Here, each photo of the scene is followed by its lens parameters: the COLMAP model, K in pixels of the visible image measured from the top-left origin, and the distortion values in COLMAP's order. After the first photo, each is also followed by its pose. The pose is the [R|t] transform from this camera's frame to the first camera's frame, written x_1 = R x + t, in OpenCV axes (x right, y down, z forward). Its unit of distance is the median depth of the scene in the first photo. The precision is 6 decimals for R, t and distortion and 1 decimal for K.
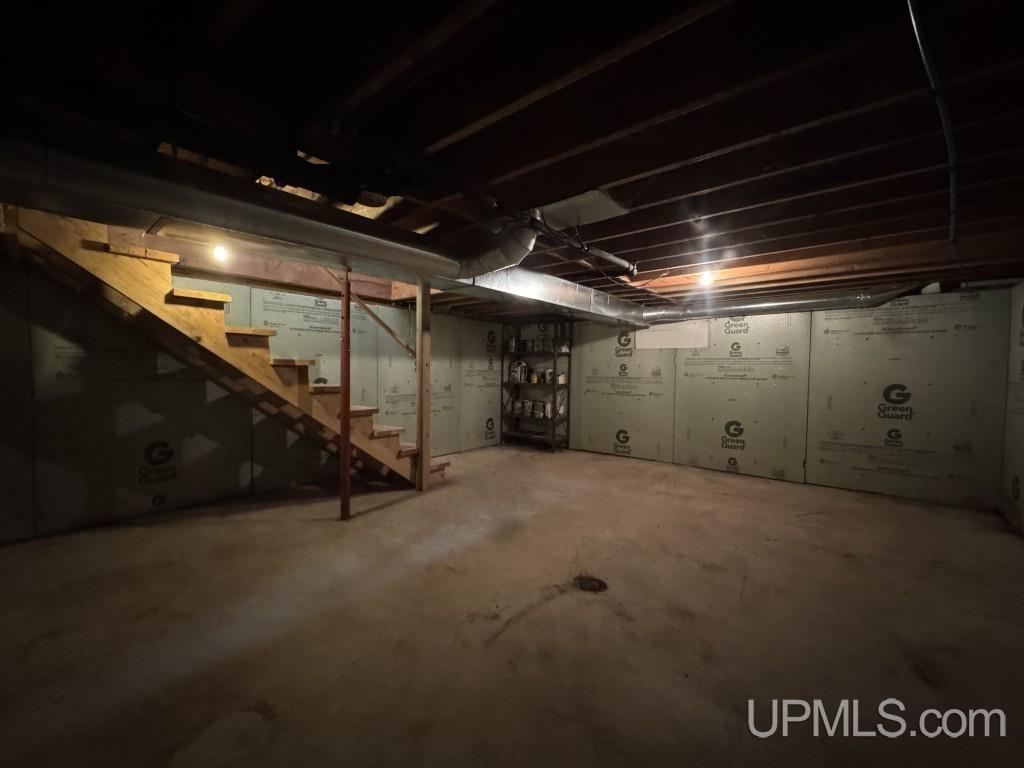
lens RADIAL K [[409.5, 0, 494.7], [0, 409.5, 381.9], [0, 0, 1]] dist [-0.003382, 0.003308]
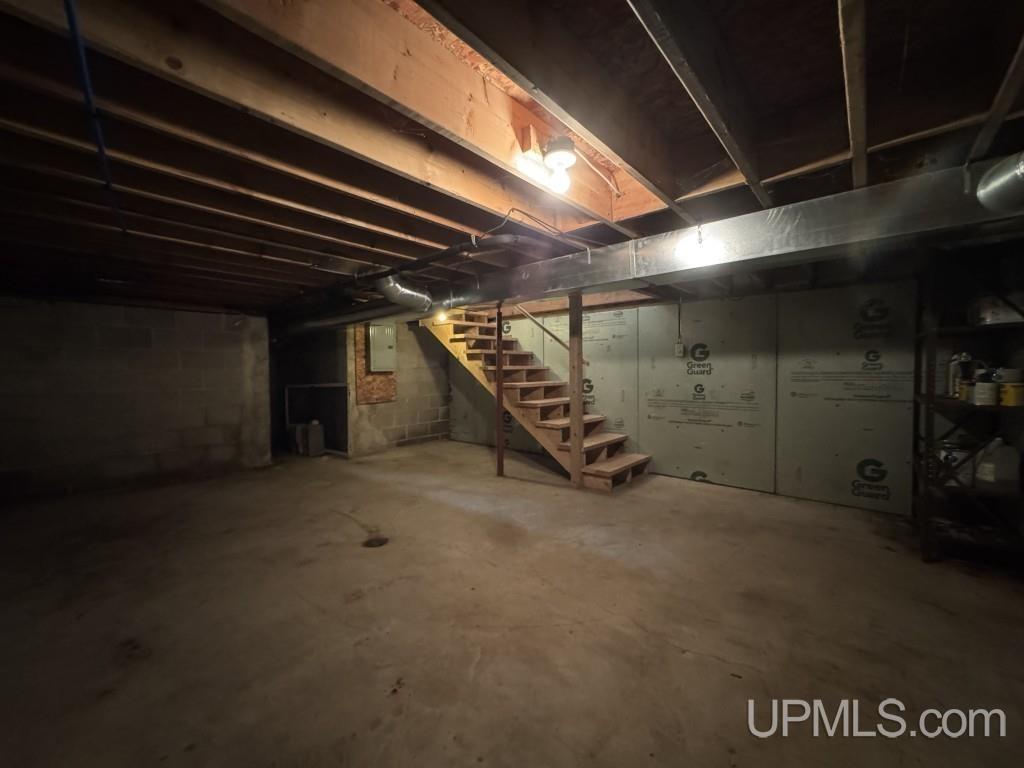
lens RADIAL K [[409.5, 0, 494.7], [0, 409.5, 381.9], [0, 0, 1]] dist [-0.003382, 0.003308]
pose [[-0.028196, 0.021059, -0.999381, 1.185234], [-0.024594, 0.999461, 0.021754, -0.030463], [0.999300, 0.025192, -0.027663, 1.116600]]
